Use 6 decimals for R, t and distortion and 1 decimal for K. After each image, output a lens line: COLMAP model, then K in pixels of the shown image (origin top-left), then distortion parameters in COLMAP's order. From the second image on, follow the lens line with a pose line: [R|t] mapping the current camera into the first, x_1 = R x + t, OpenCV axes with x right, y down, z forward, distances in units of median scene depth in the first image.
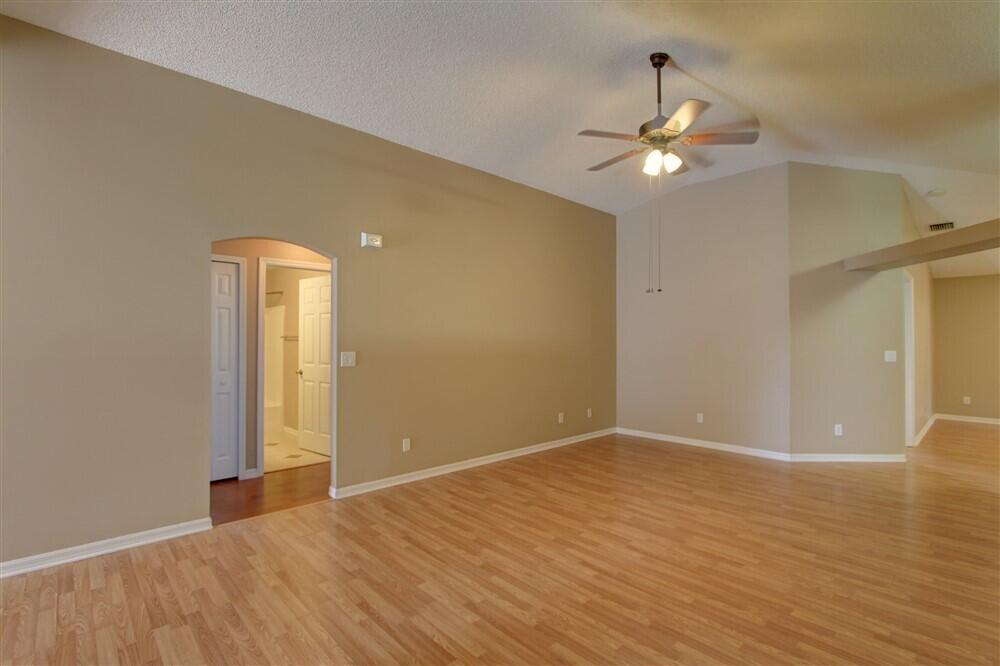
lens RADIAL K [[464.5, 0, 508.0], [0, 464.5, 335.1], [0, 0, 1]] dist [-0.015764, 0.000953]
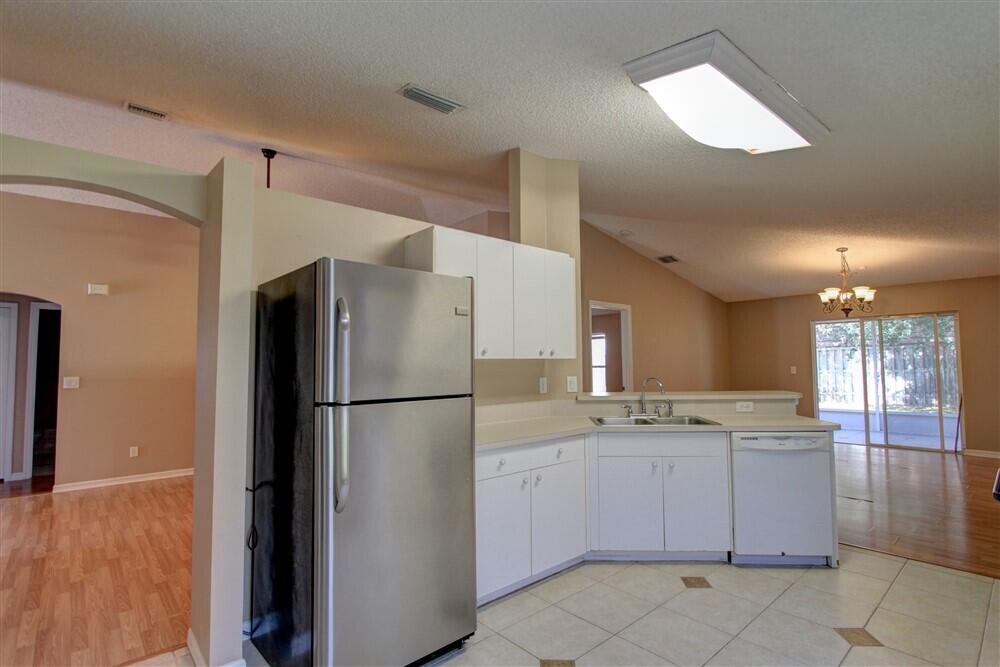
lens RADIAL K [[485.3, 0, 502.8], [0, 485.3, 337.0], [0, 0, 1]] dist [-0.009499, 0.000437]
pose [[0.999407, -0.014573, -0.031205, 1.095847], [0.013187, 0.998936, -0.044191, 0.000918], [0.031816, 0.043754, 0.998536, -0.360495]]
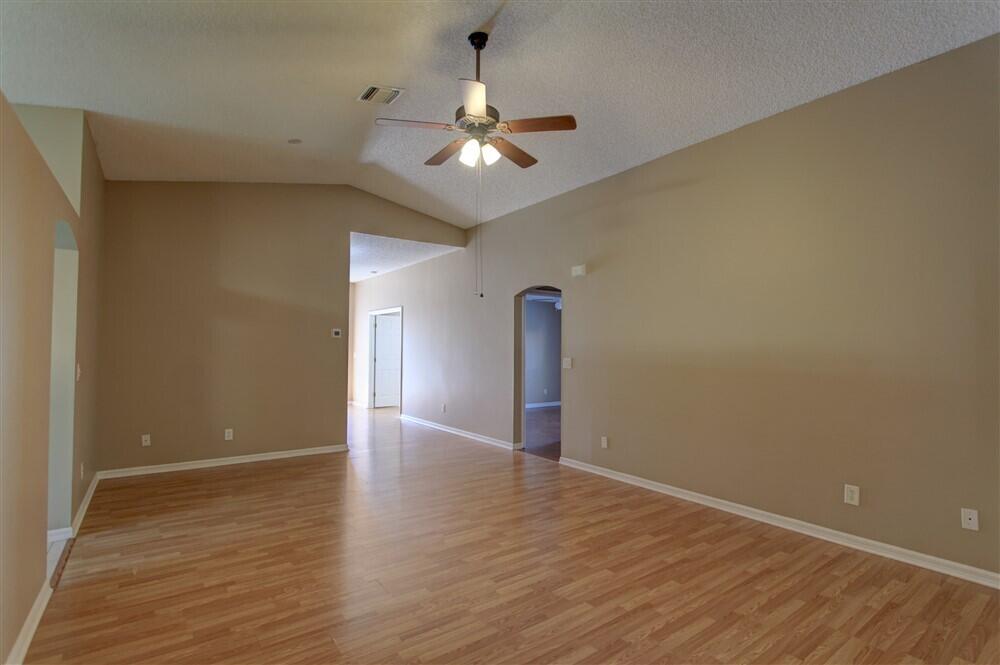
lens RADIAL K [[477.9, 0, 504.3], [0, 477.9, 335.6], [0, 0, 1]] dist [-0.010756, 0.000134]
pose [[-0.128588, -0.027242, -0.991324, 1.303956], [0.007668, 0.999565, -0.028463, 0.013798], [0.991668, -0.011262, -0.128323, 1.232734]]
